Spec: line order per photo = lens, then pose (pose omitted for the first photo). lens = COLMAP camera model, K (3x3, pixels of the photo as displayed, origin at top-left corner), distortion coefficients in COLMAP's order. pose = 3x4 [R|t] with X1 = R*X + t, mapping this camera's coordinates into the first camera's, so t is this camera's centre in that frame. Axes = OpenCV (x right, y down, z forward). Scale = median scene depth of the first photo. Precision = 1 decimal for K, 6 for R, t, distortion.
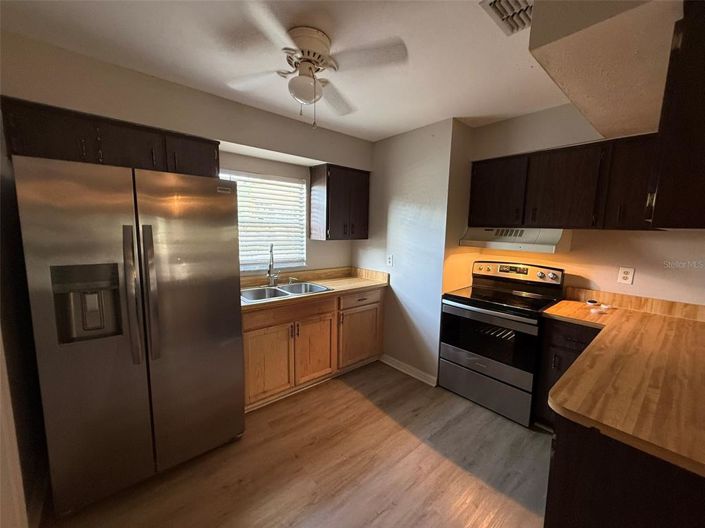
lens RADIAL K [[281.6, 0, 352.1], [0, 281.6, 264.1], [0, 0, 1]] dist [0.001454, -0.000599]
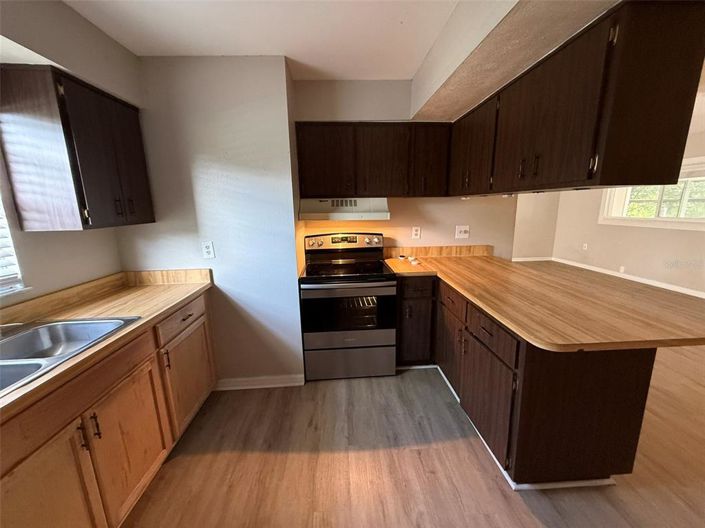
lens RADIAL K [[281.6, 0, 349.8], [0, 281.6, 262.9], [0, 0, 1]] dist [0.001454, -0.000599]
pose [[0.610806, -0.190832, 0.768440, -0.226483], [0.133592, 0.981446, 0.137542, -0.036458], [-0.780429, 0.018646, 0.624966, 0.350491]]
